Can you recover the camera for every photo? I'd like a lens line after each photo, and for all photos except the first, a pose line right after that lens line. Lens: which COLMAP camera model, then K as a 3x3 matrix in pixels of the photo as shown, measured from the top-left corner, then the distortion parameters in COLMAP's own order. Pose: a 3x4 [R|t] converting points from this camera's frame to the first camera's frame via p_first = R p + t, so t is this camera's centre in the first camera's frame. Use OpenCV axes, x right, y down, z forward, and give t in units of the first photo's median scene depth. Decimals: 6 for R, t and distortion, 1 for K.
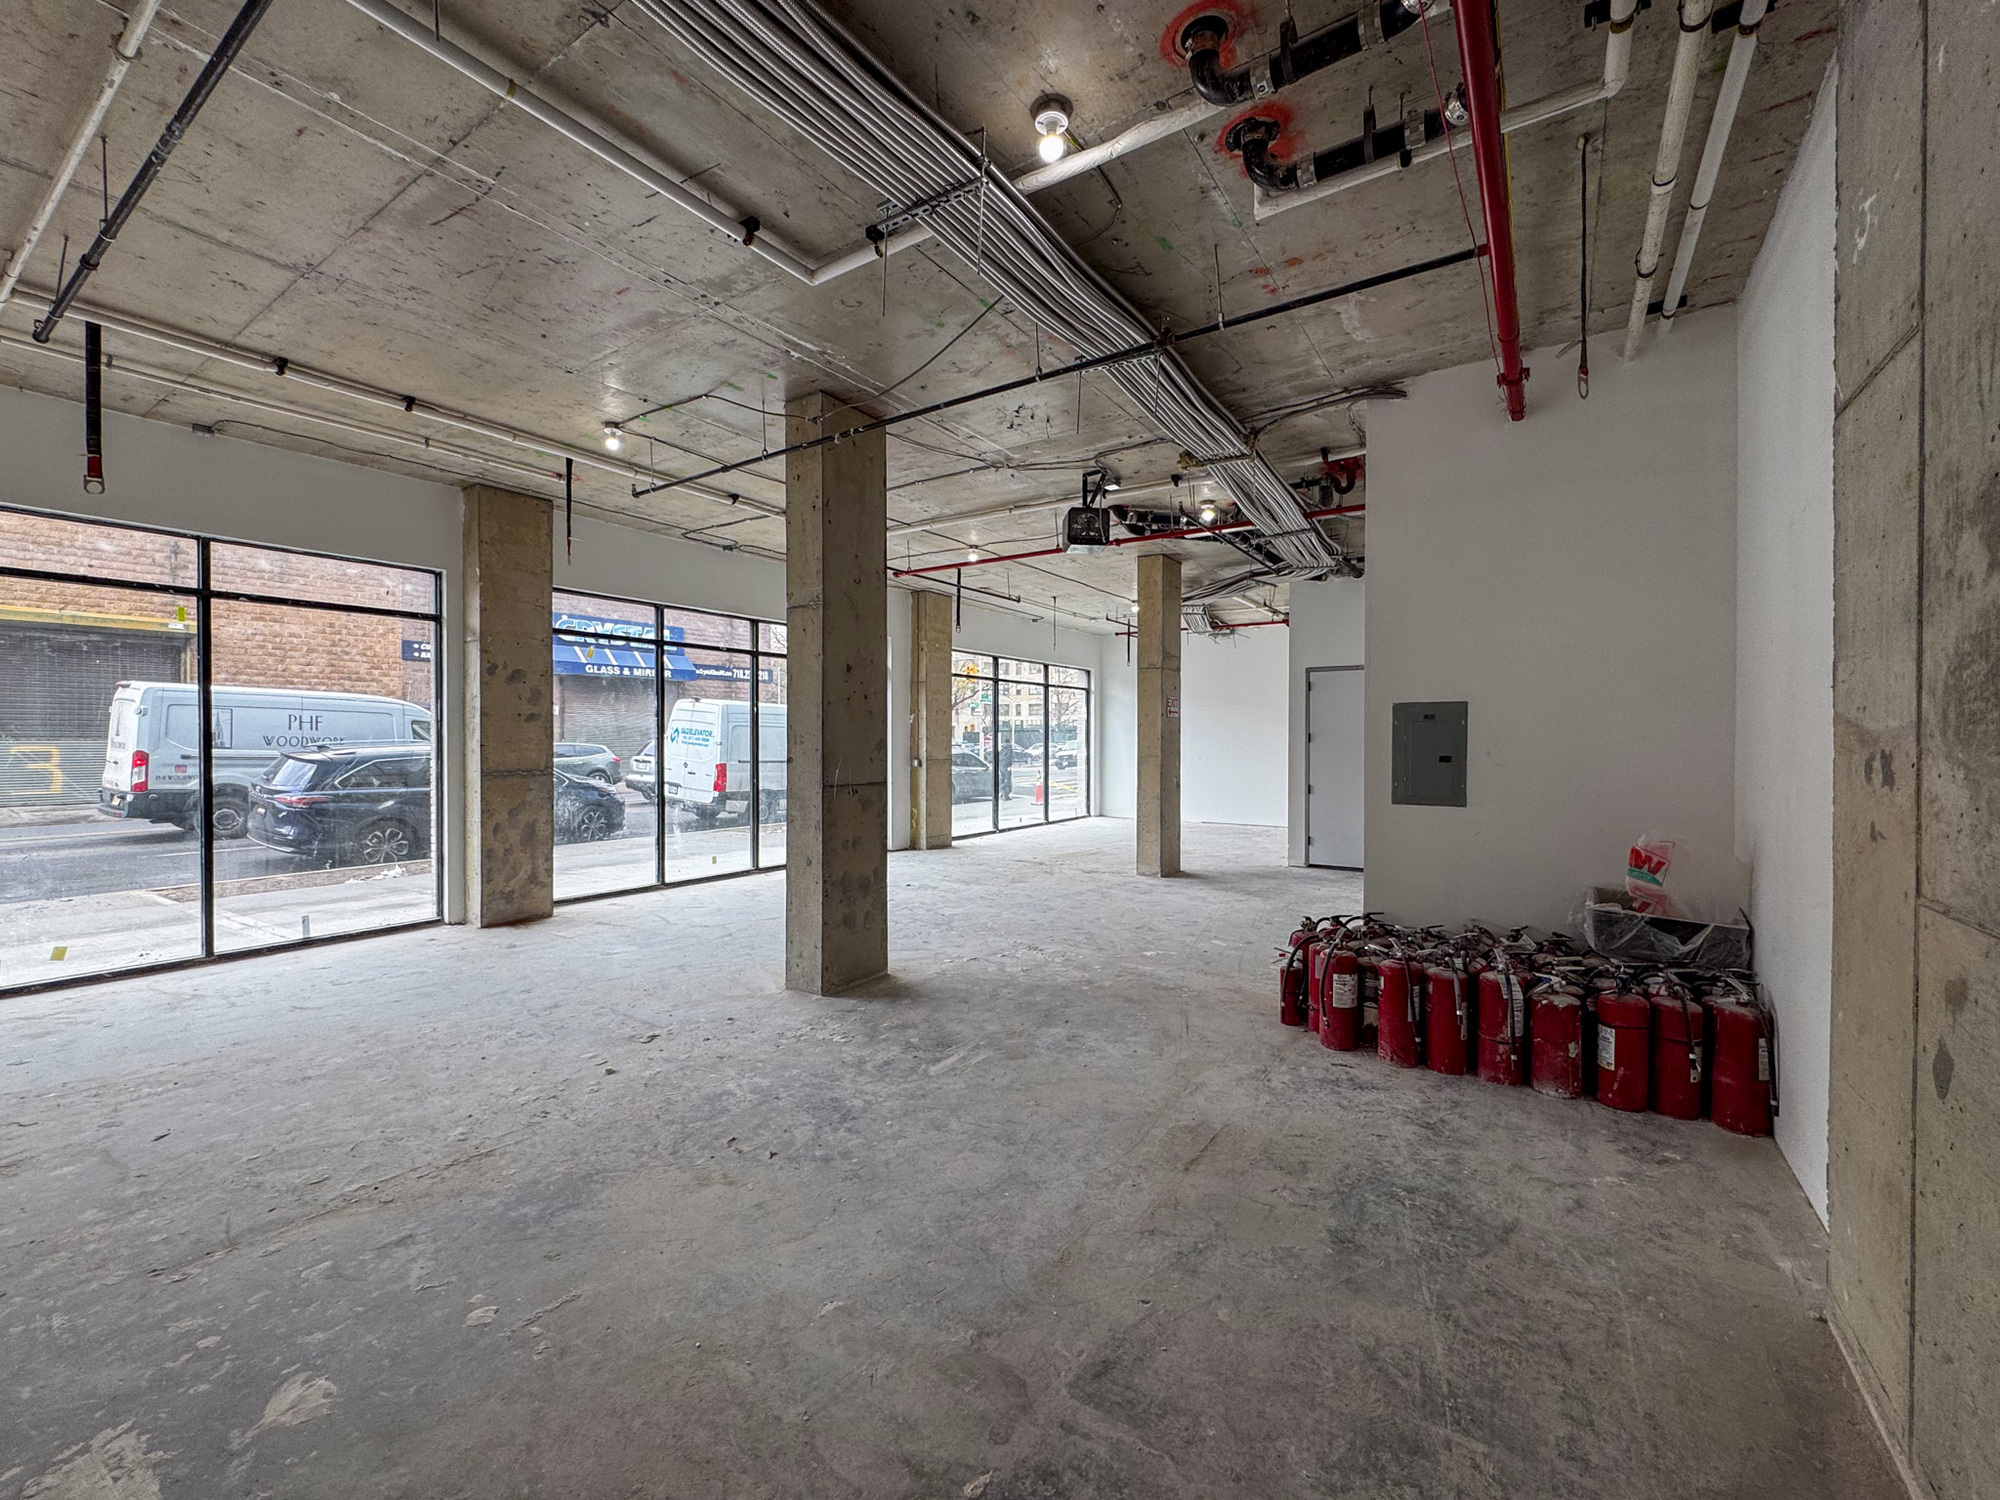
lens RADIAL K [[796.5, 0, 946.8], [0, 796.5, 740.5], [0, 0, 1]] dist [-0.003122, -0.000201]
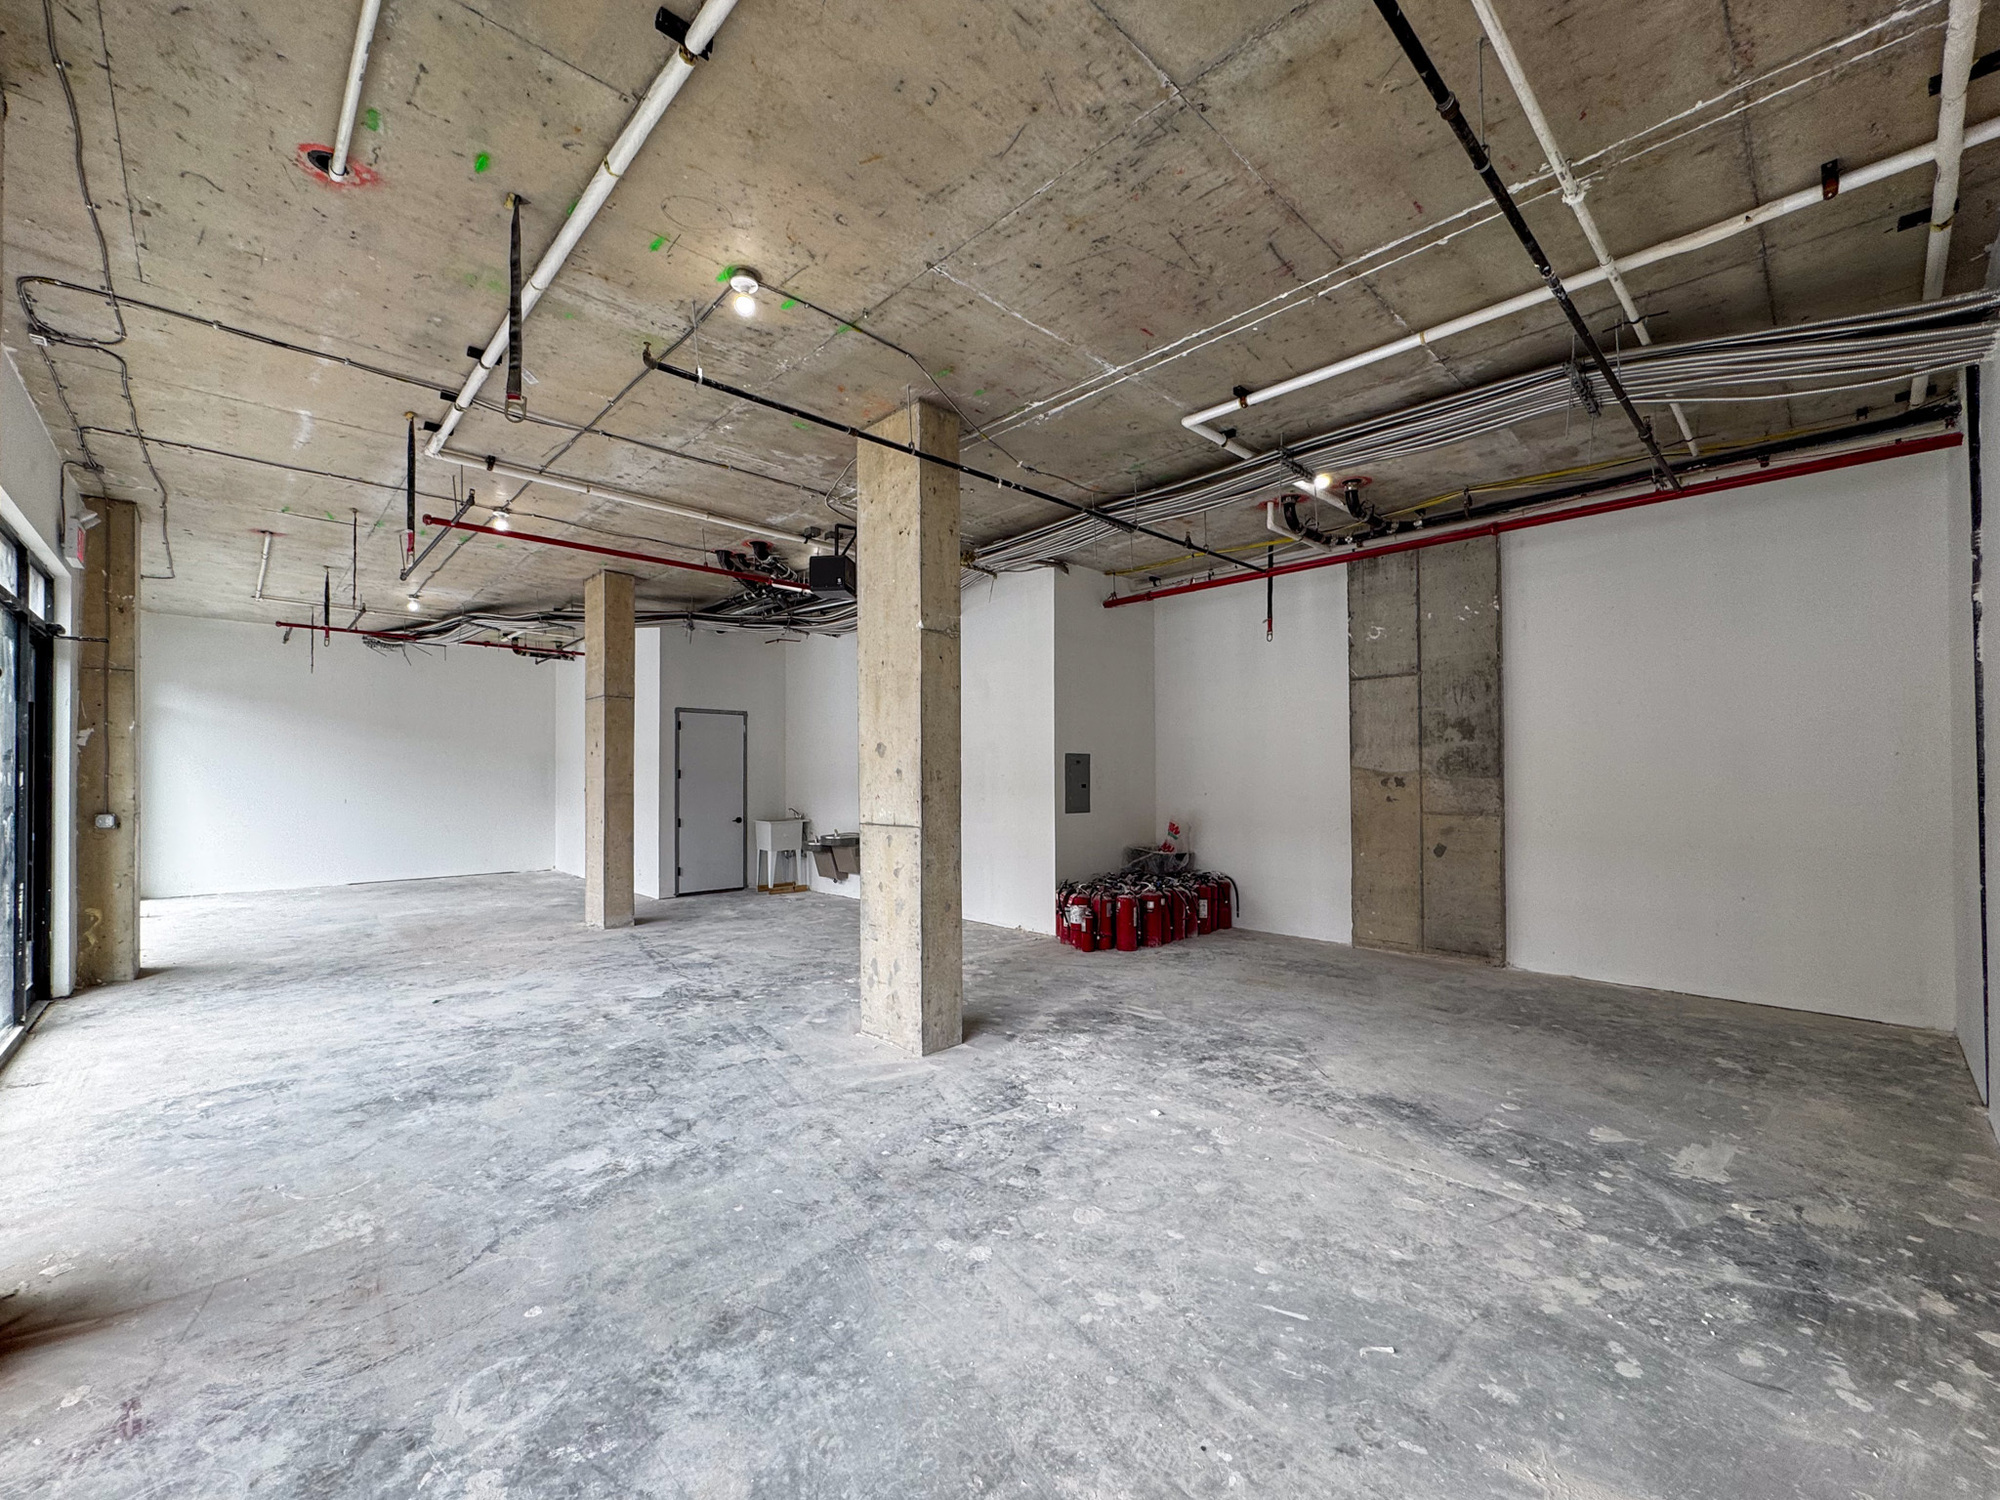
lens RADIAL K [[828.6, 0, 1005.3], [0, 828.6, 758.3], [0, 0, 1]] dist [-0.002262, -0.000125]
pose [[0.198507, 0.017914, 0.979936, -1.358773], [0.004087, 0.999809, -0.019106, -0.003629], [-0.980091, 0.007798, 0.198395, 0.900824]]
